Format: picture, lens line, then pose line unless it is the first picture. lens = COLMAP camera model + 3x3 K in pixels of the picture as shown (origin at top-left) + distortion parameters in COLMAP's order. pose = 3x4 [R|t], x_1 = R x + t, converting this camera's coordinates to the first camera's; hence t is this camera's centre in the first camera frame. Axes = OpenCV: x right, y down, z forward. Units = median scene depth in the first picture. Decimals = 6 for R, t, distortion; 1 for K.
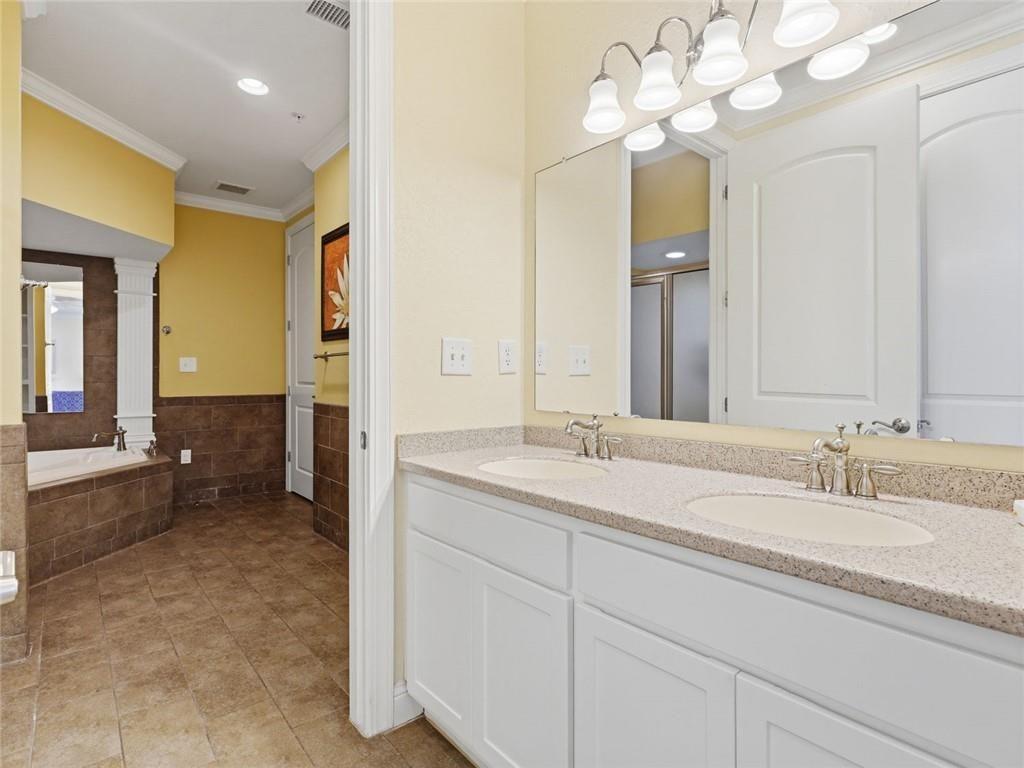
lens RADIAL K [[526.4, 0, 513.5], [0, 526.4, 381.0], [0, 0, 1]] dist [-0.006035, 0.001397]
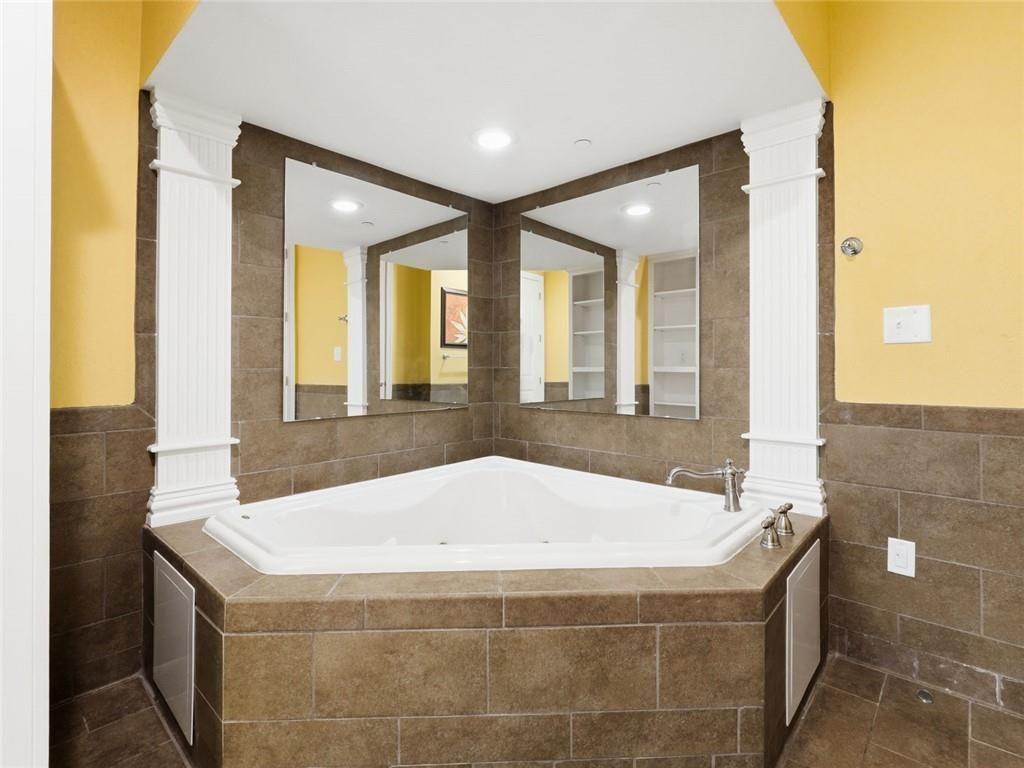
lens RADIAL K [[497.6, 0, 518.5], [0, 497.6, 359.8], [0, 0, 1]] dist [-0.005495, 0.002053]
pose [[0.122772, -0.016577, -0.992296, -0.317945], [-0.010355, 0.999785, -0.017984, 0.006189], [0.992381, 0.012483, 0.122574, 0.740835]]
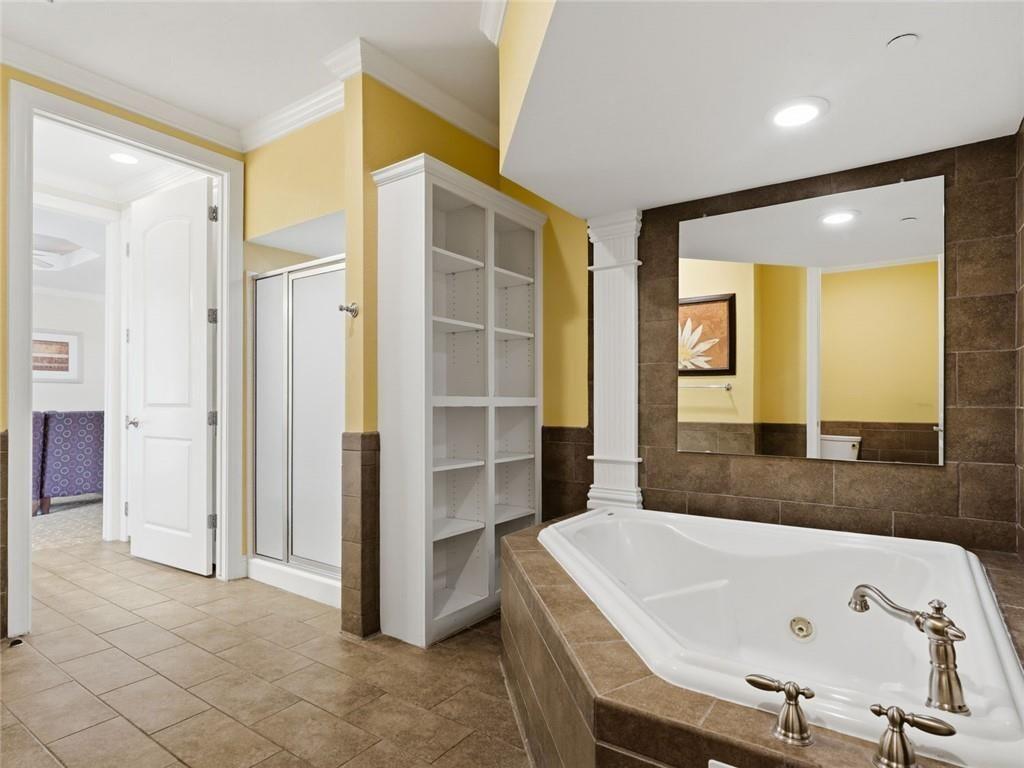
lens RADIAL K [[586.6, 0, 520.7], [0, 586.6, 394.0], [0, 0, 1]] dist [0.002344, 0.002678]
pose [[-0.969901, -0.005184, -0.243444, -0.720529], [-0.005923, 0.999980, 0.002302, -0.018808], [0.243427, 0.003675, -0.969912, 1.741278]]
